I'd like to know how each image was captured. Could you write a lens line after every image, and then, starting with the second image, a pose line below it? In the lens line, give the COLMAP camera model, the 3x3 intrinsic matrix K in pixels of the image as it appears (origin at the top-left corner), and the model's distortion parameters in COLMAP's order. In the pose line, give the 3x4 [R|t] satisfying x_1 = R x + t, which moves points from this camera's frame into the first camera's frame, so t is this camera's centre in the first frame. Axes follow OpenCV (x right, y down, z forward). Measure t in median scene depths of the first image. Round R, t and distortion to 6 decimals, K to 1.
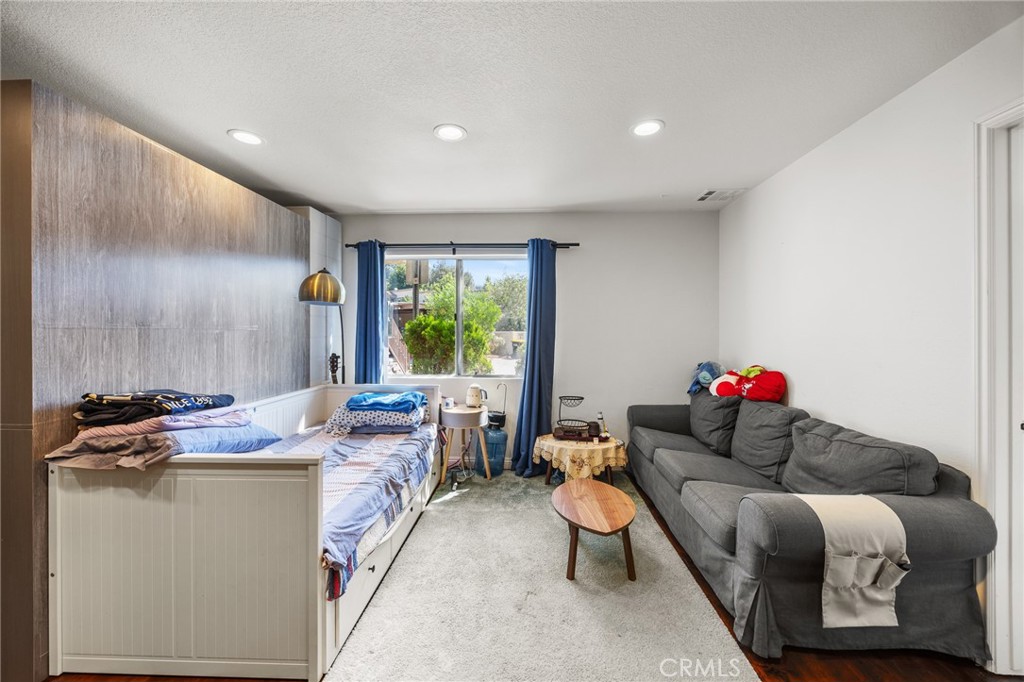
lens RADIAL K [[389.0, 0, 512.1], [0, 389.0, 333.4], [0, 0, 1]] dist [-0.005691, 0.000736]
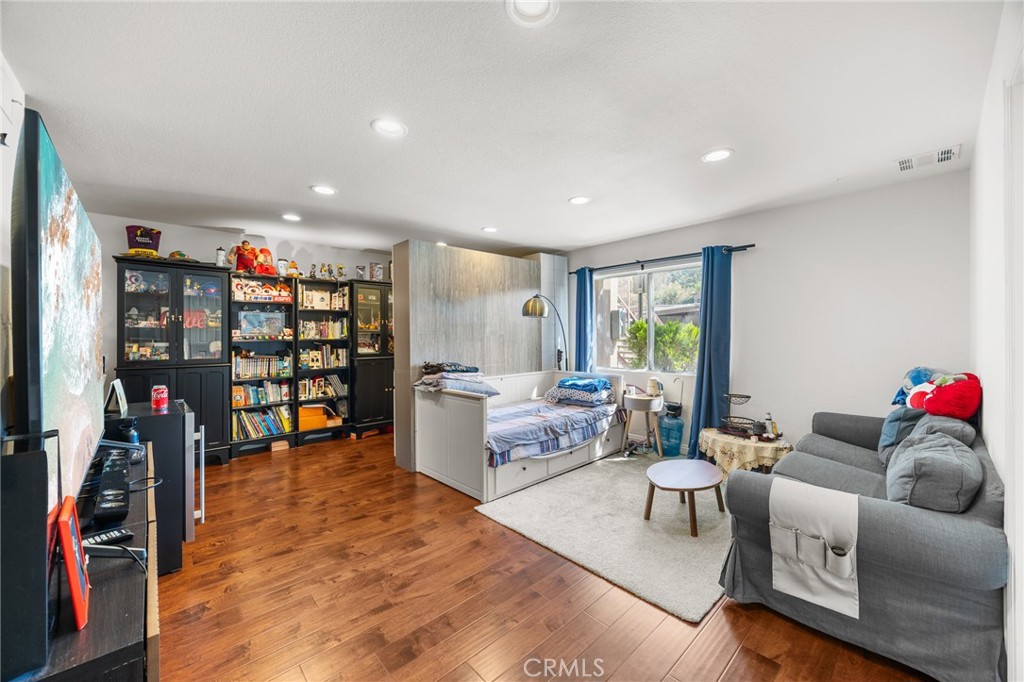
lens RADIAL K [[389.0, 0, 517.9], [0, 389.0, 336.3], [0, 0, 1]] dist [-0.005691, 0.000736]
pose [[0.714890, -0.005396, -0.699216, 0.576377], [0.008515, 0.999963, 0.000988, 0.000493], [0.699185, -0.006660, 0.714910, -0.190505]]
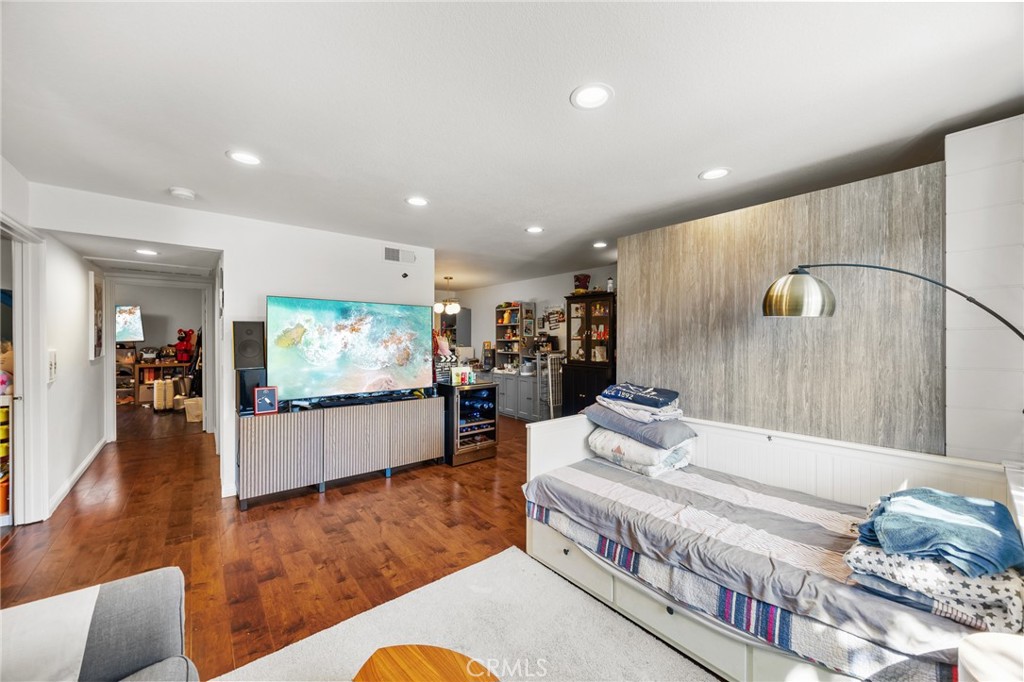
lens RADIAL K [[389.0, 0, 517.7], [0, 389.0, 340.8], [0, 0, 1]] dist [-0.005691, 0.000736]
pose [[-0.741958, -0.004848, -0.670429, 0.372222], [-0.007159, 0.999974, 0.000692, -0.029144], [0.670408, 0.005313, -0.741974, 1.191091]]
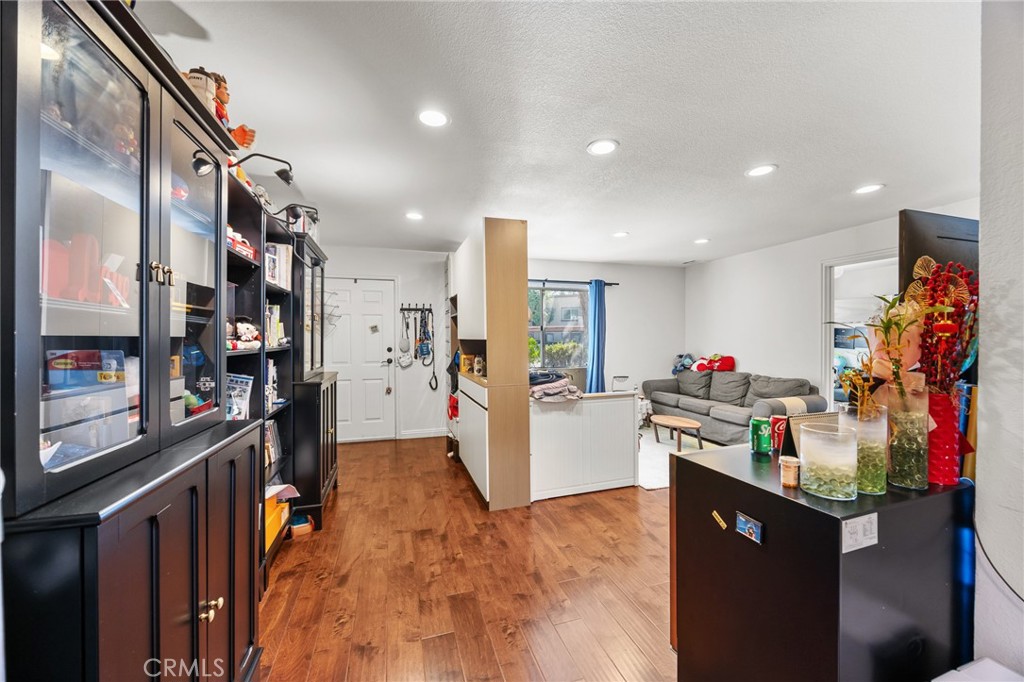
lens RADIAL K [[389.0, 0, 513.5], [0, 389.0, 343.2], [0, 0, 1]] dist [-0.005691, 0.000736]
pose [[0.939532, -0.013593, 0.342191, -1.070564], [0.009300, 0.999856, 0.014184, -0.008618], [-0.342335, -0.010144, 0.939523, -0.514678]]
